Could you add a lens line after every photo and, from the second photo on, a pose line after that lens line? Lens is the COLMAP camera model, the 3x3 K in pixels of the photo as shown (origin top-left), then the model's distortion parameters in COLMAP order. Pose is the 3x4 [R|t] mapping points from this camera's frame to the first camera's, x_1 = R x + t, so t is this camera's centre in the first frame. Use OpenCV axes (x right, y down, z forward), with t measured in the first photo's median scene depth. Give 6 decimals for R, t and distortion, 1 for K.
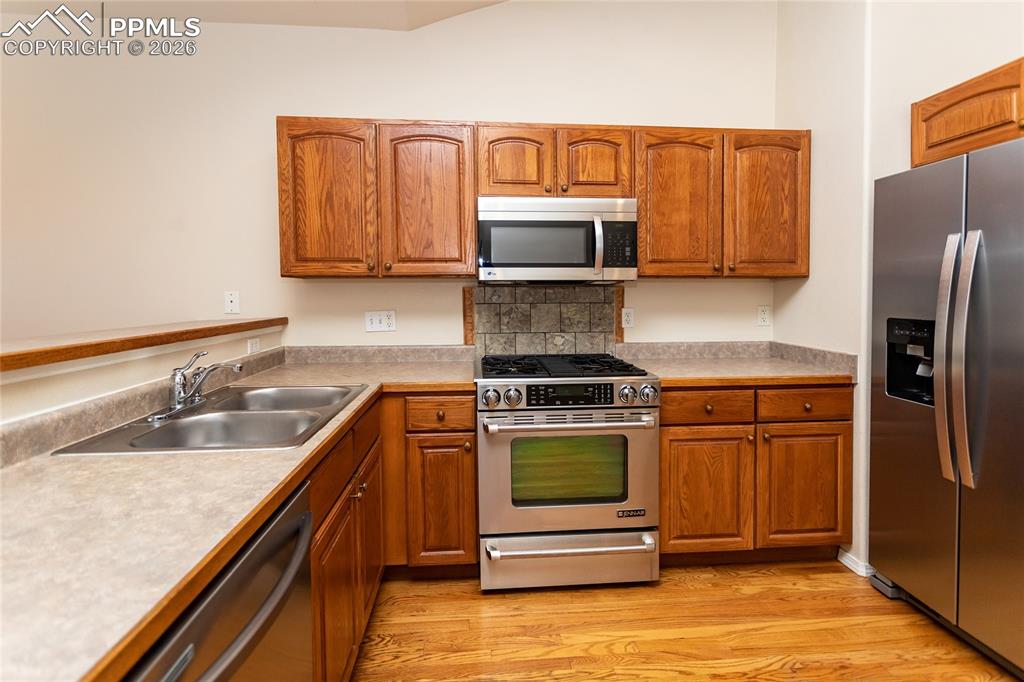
lens RADIAL K [[490.1, 0, 515.8], [0, 490.1, 305.5], [0, 0, 1]] dist [0.001261, 0.000247]
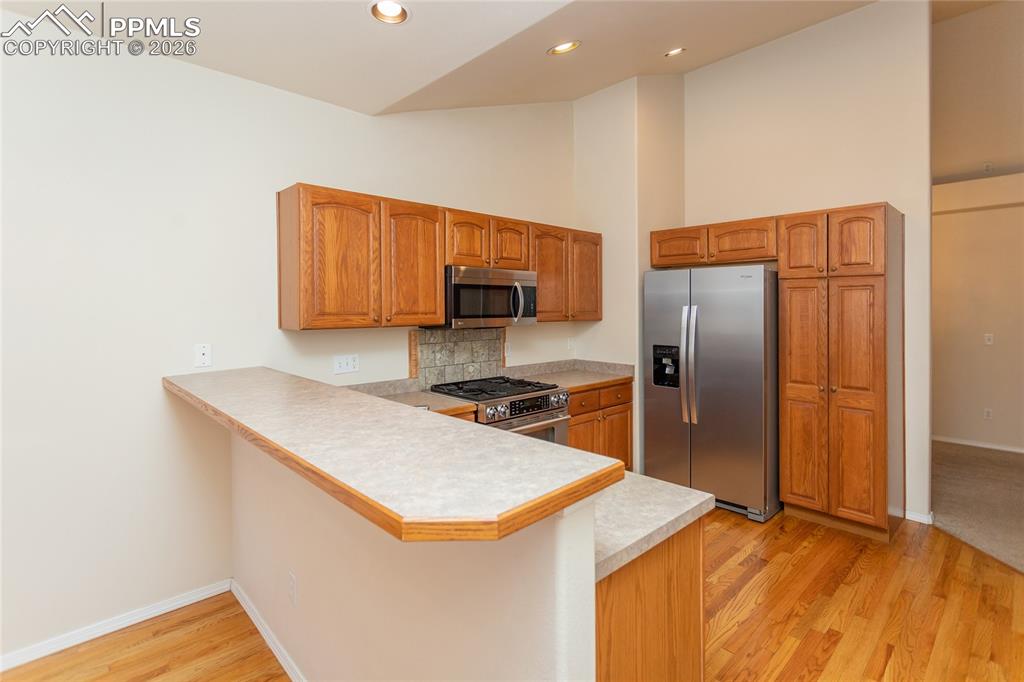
lens RADIAL K [[489.2, 0, 525.6], [0, 489.2, 303.6], [0, 0, 1]] dist [-0.000032, 0.000075]
pose [[0.769756, 0.009258, 0.638271, -0.757531], [0.013134, 0.999453, -0.030337, -0.074766], [-0.638203, 0.031735, 0.769214, -0.144000]]
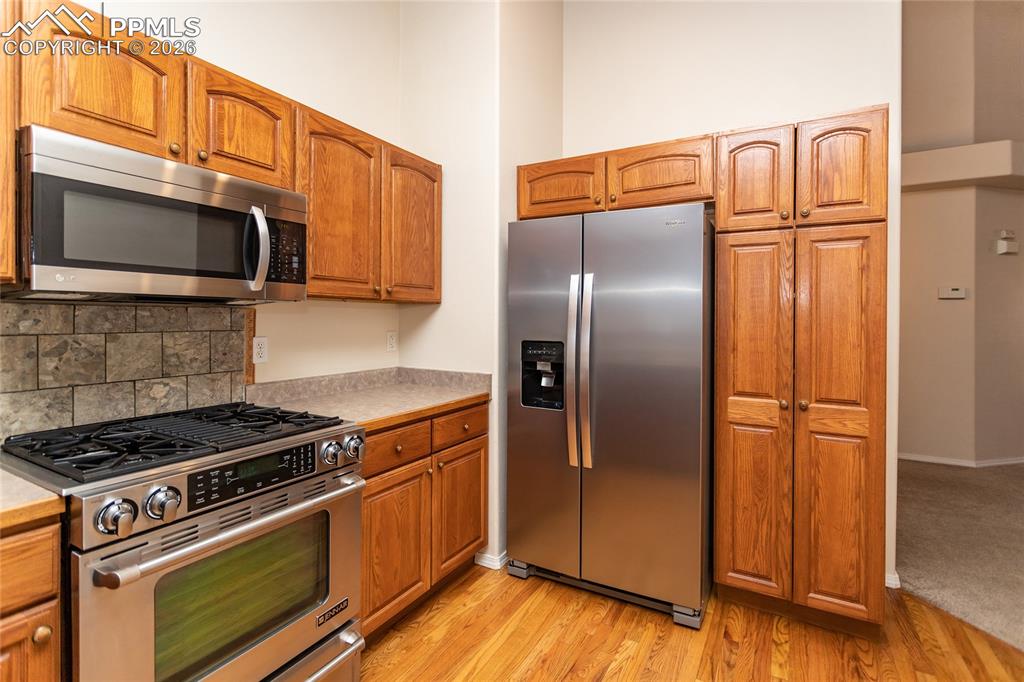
lens RADIAL K [[492.2, 0, 512.7], [0, 492.2, 315.7], [0, 0, 1]] dist [-0.000492, 0.000280]
pose [[0.570974, 0.011307, 0.820890, -0.204854], [0.012909, 0.999658, -0.022748, -0.006569], [-0.820867, 0.023585, 0.570633, 0.300713]]
